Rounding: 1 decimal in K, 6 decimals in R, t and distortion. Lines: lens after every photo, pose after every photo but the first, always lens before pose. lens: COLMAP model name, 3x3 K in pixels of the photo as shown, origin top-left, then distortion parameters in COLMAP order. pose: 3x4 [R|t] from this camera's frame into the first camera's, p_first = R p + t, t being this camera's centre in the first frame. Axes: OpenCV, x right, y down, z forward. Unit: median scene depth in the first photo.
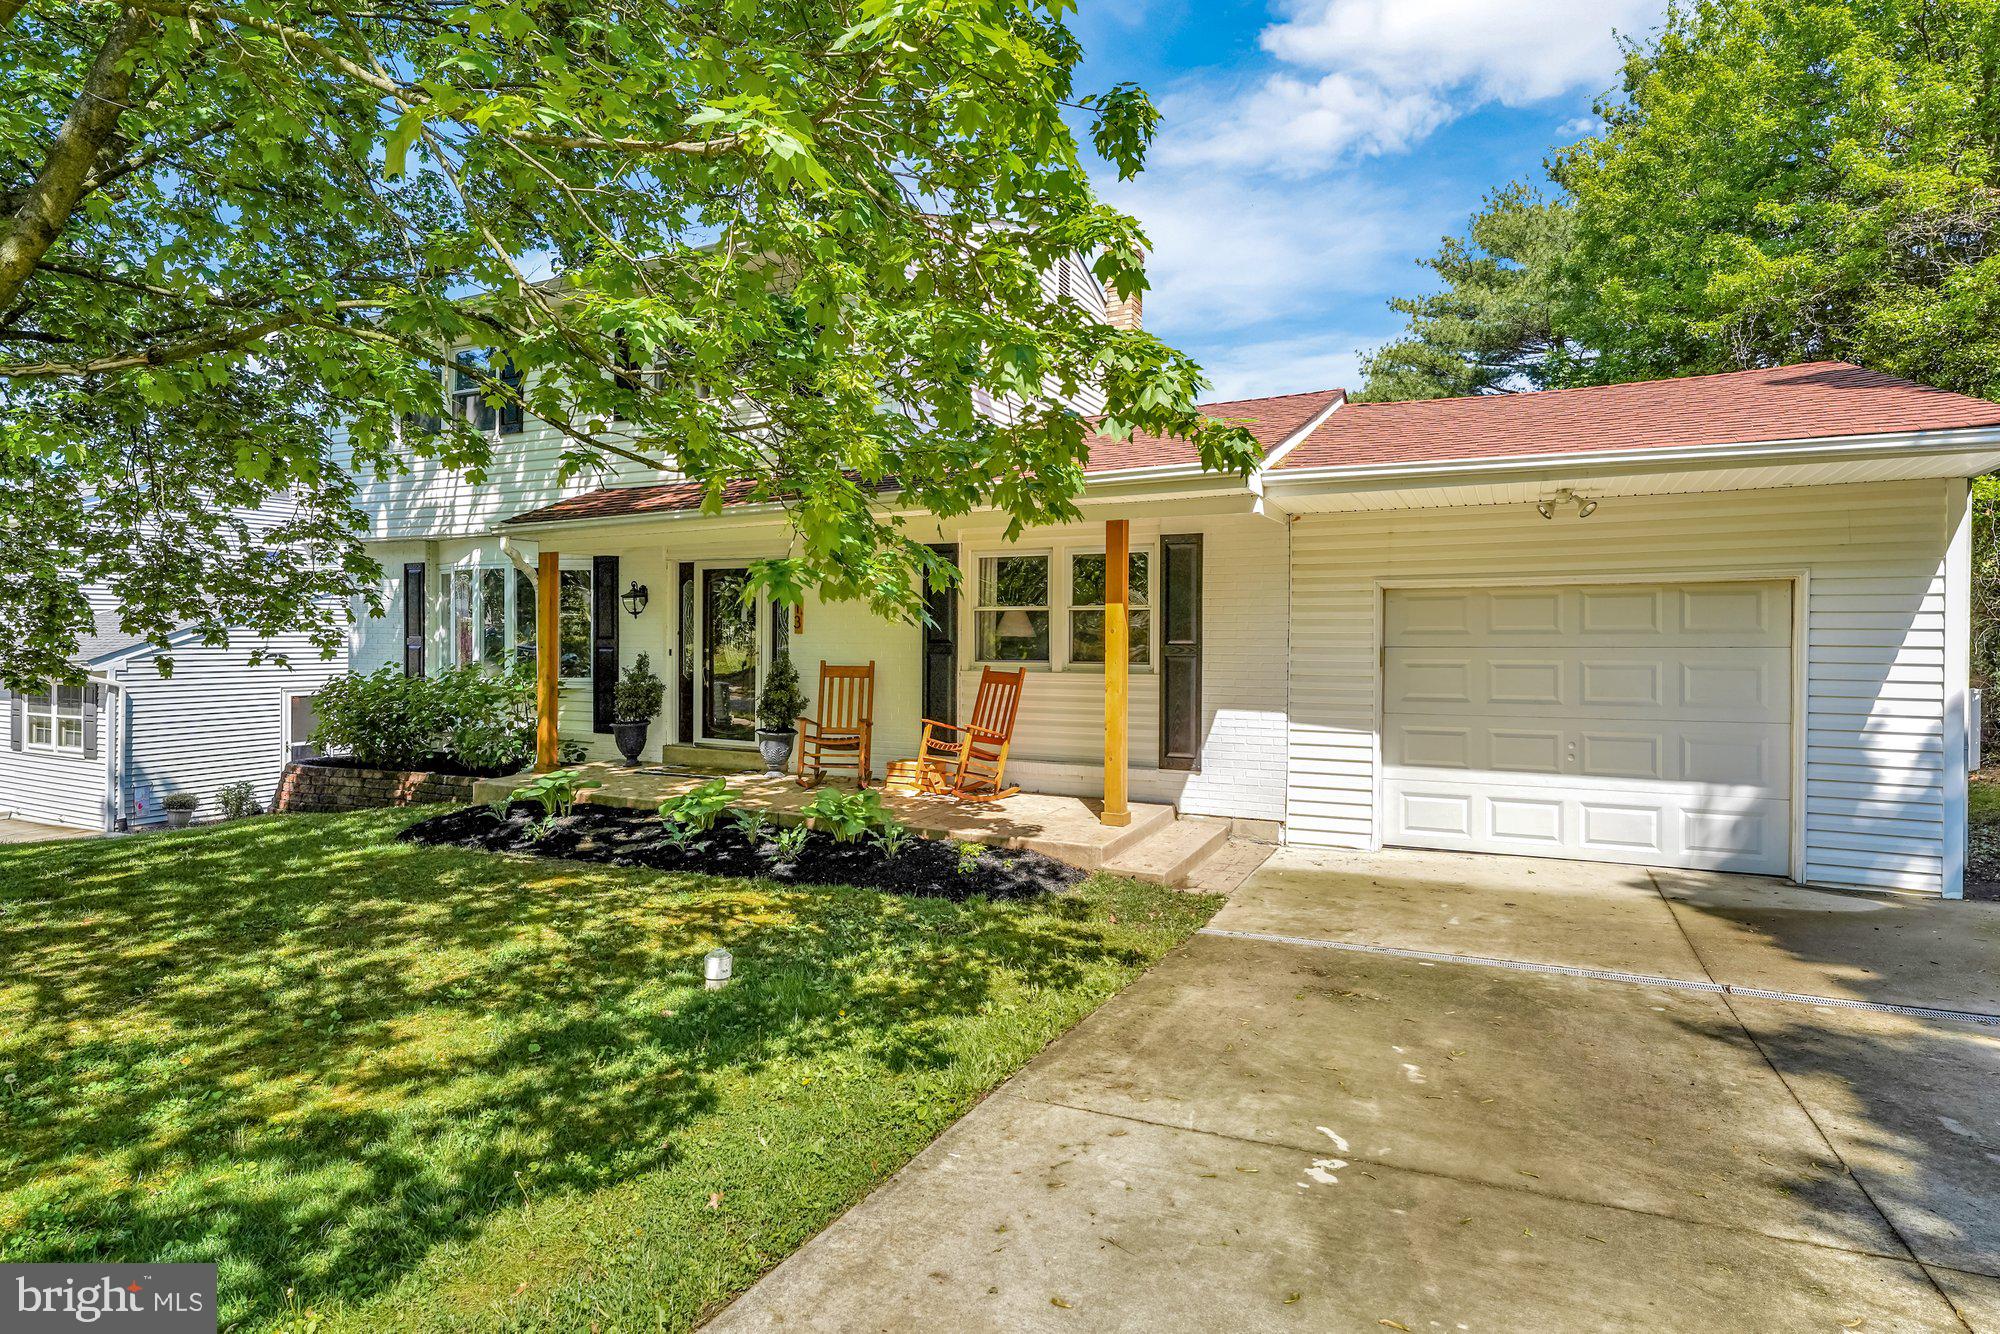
lens RADIAL K [[840.2, 0, 1001.4], [0, 840.2, 653.4], [0, 0, 1]] dist [-0.030640, 0.000524]
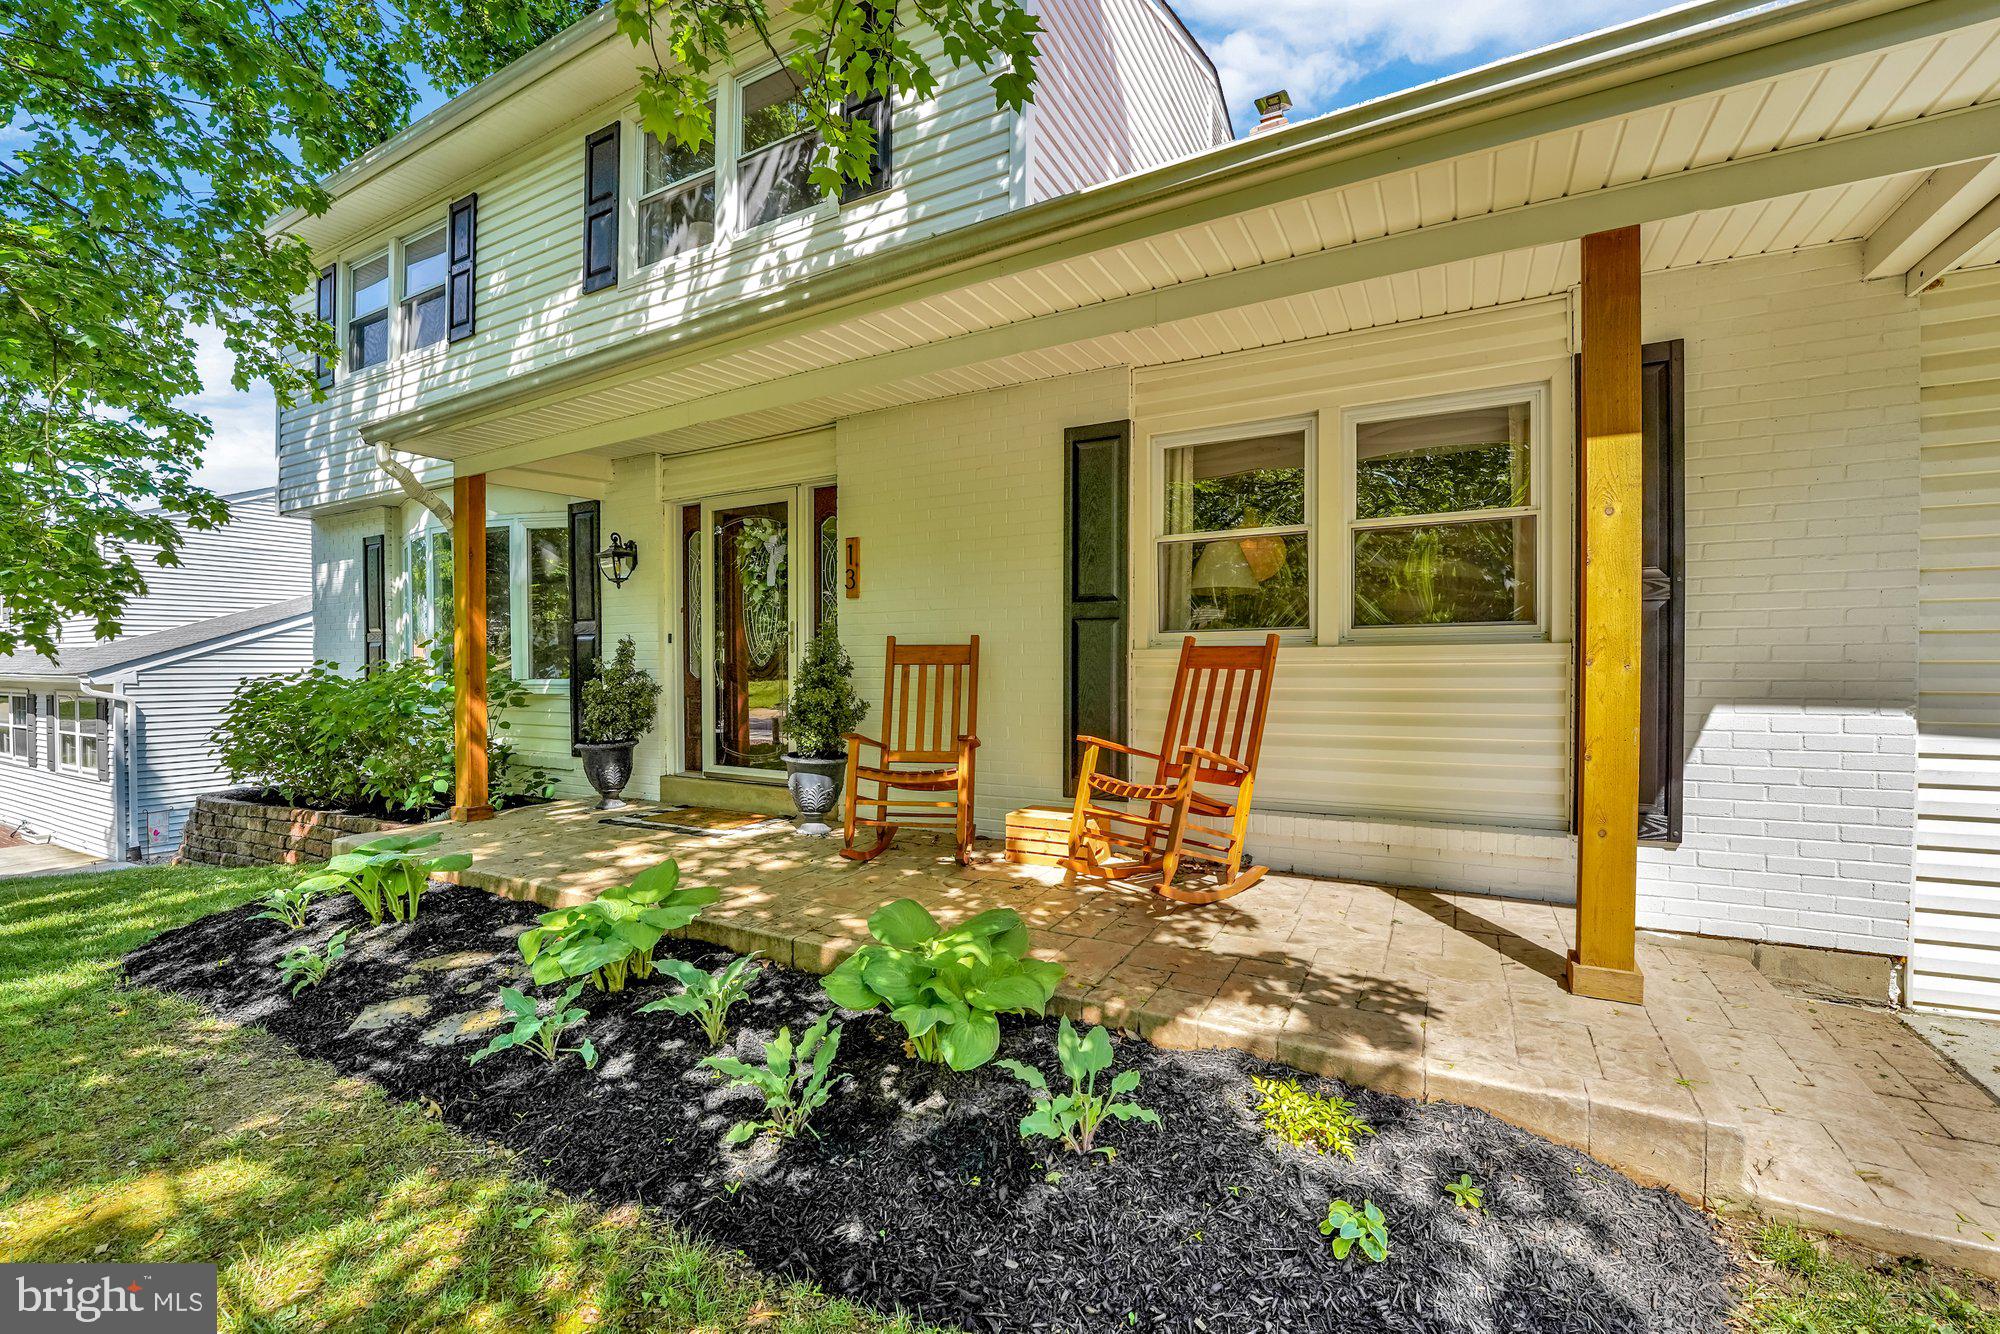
lens RADIAL K [[819.7, 0, 1000.0], [0, 819.7, 667.0], [0, 0, 1]] dist [-0.038547, 0.000164]
pose [[0.996766, -0.008326, -0.079932, -0.090532], [0.007717, 0.999939, -0.007923, 0.034803], [0.079993, 0.007280, 0.996769, 0.431862]]
